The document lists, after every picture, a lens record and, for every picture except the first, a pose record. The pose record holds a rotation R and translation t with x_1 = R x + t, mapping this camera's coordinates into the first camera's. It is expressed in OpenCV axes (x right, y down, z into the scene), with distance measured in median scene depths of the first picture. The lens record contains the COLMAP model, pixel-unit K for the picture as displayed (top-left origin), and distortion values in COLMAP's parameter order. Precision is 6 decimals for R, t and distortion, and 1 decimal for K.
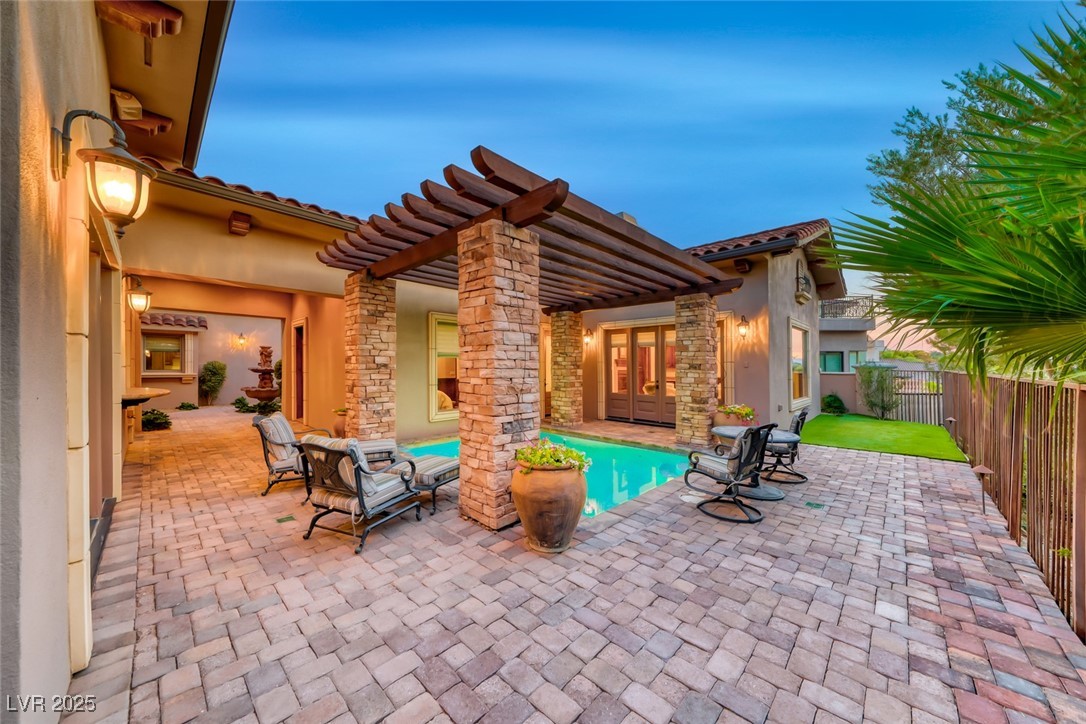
lens RADIAL K [[376.6, 0, 538.7], [0, 376.6, 364.1], [0, 0, 1]] dist [0.016685, 0.000020]
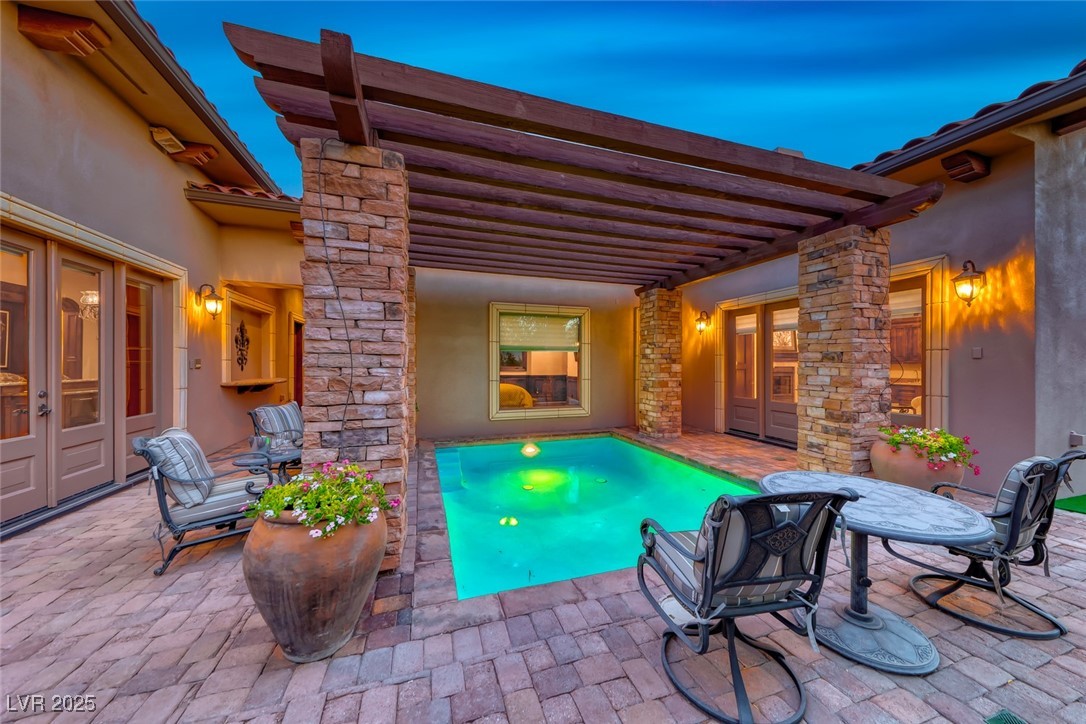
lens RADIAL K [[371.6, 0, 530.8], [0, 371.6, 366.1], [0, 0, 1]] dist [0.033505, -0.012549]
pose [[0.886250, 0.000938, -0.463206, 0.268732], [0.003072, 0.999964, 0.007902, 0.014783], [0.463197, -0.008426, 0.886215, 0.270019]]
